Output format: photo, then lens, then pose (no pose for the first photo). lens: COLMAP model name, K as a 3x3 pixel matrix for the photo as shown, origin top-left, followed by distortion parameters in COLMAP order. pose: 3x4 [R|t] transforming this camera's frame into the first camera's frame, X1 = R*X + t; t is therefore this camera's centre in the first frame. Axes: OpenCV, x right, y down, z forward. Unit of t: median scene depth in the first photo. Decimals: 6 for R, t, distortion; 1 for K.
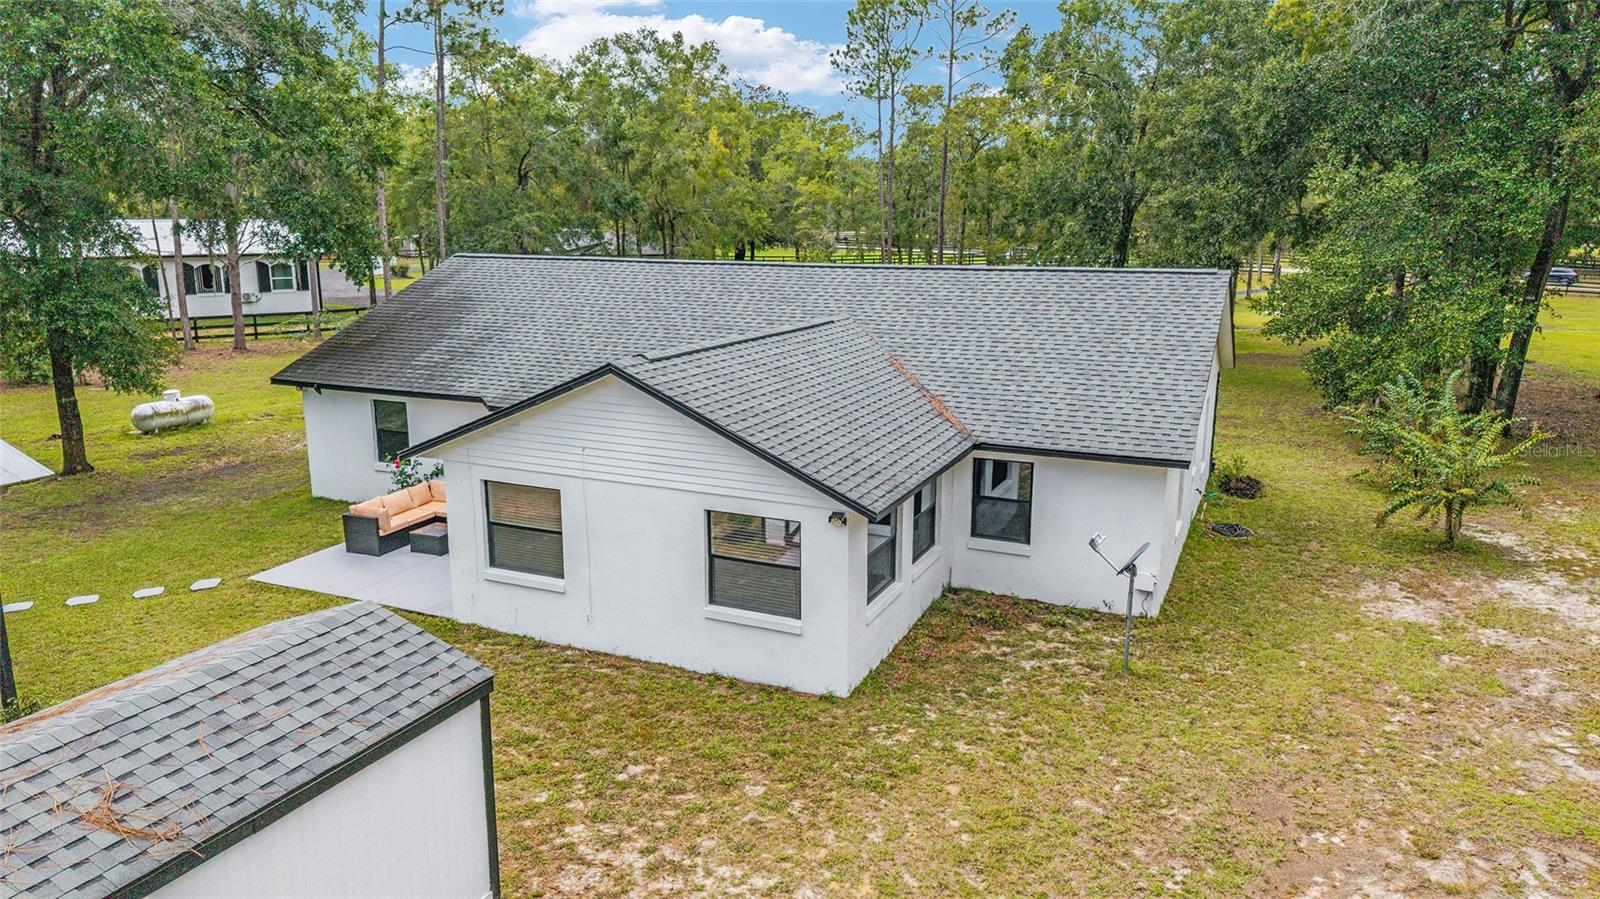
lens RADIAL K [[1054.0, 0, 800.0], [0, 1054.0, 449.5], [0, 0, 1]] dist [0.035085, -0.041969]
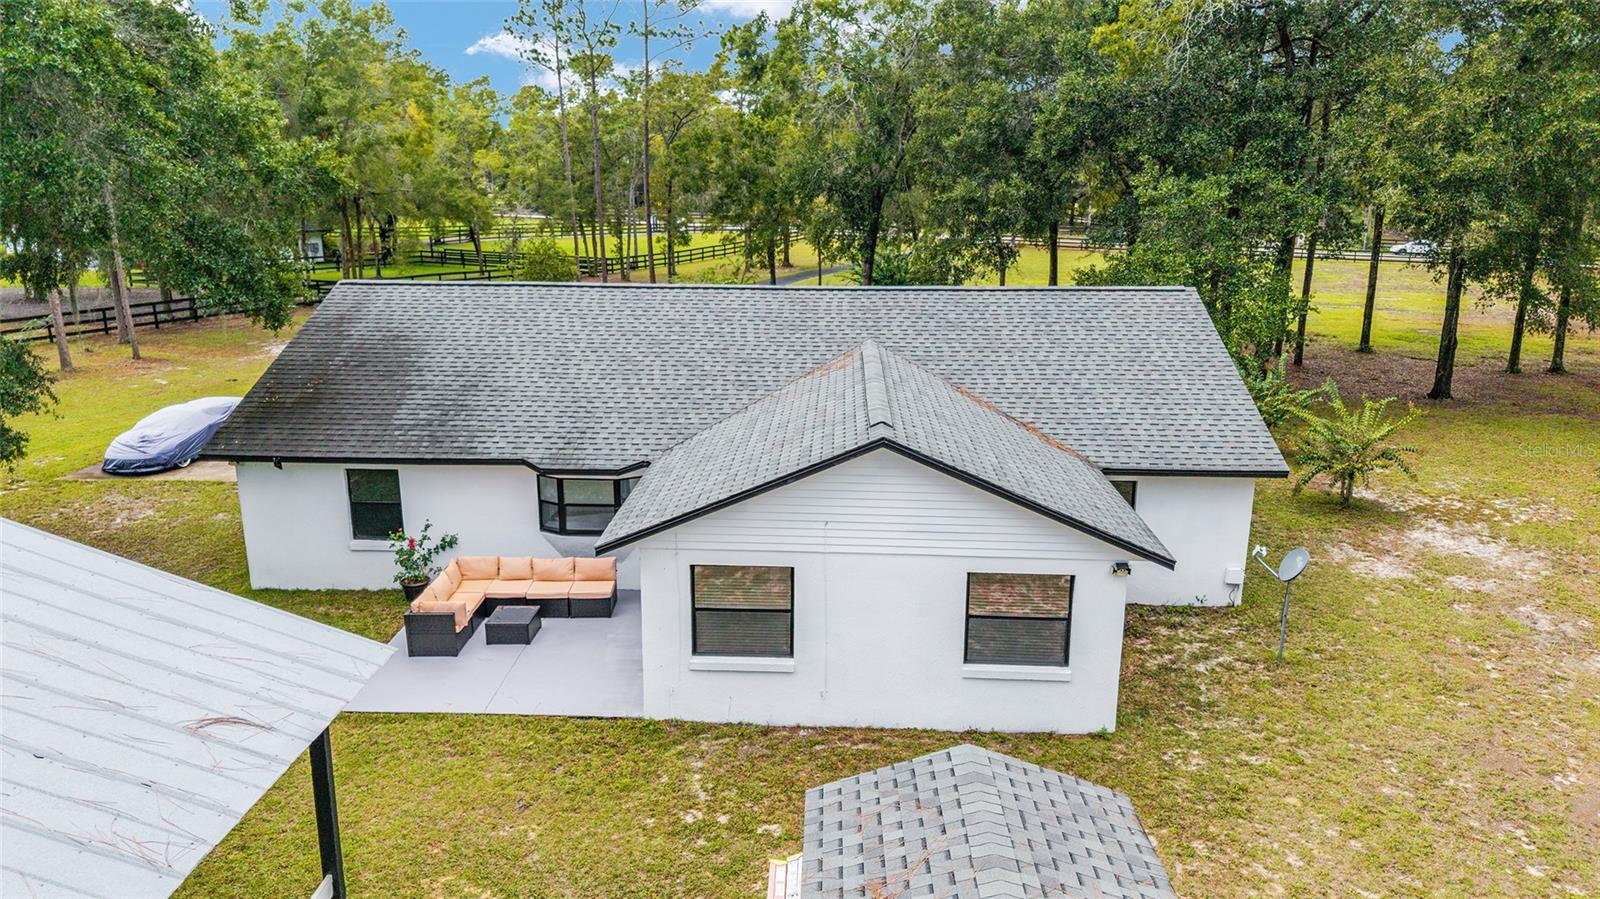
lens RADIAL K [[1054.0, 0, 800.0], [0, 1054.0, 449.5], [0, 0, 1]] dist [0.035085, -0.041969]
pose [[0.929533, -0.091799, 0.357129, -0.526055], [0.078773, 0.995593, 0.050884, -0.110397], [-0.360226, -0.019167, 0.932668, 0.108206]]
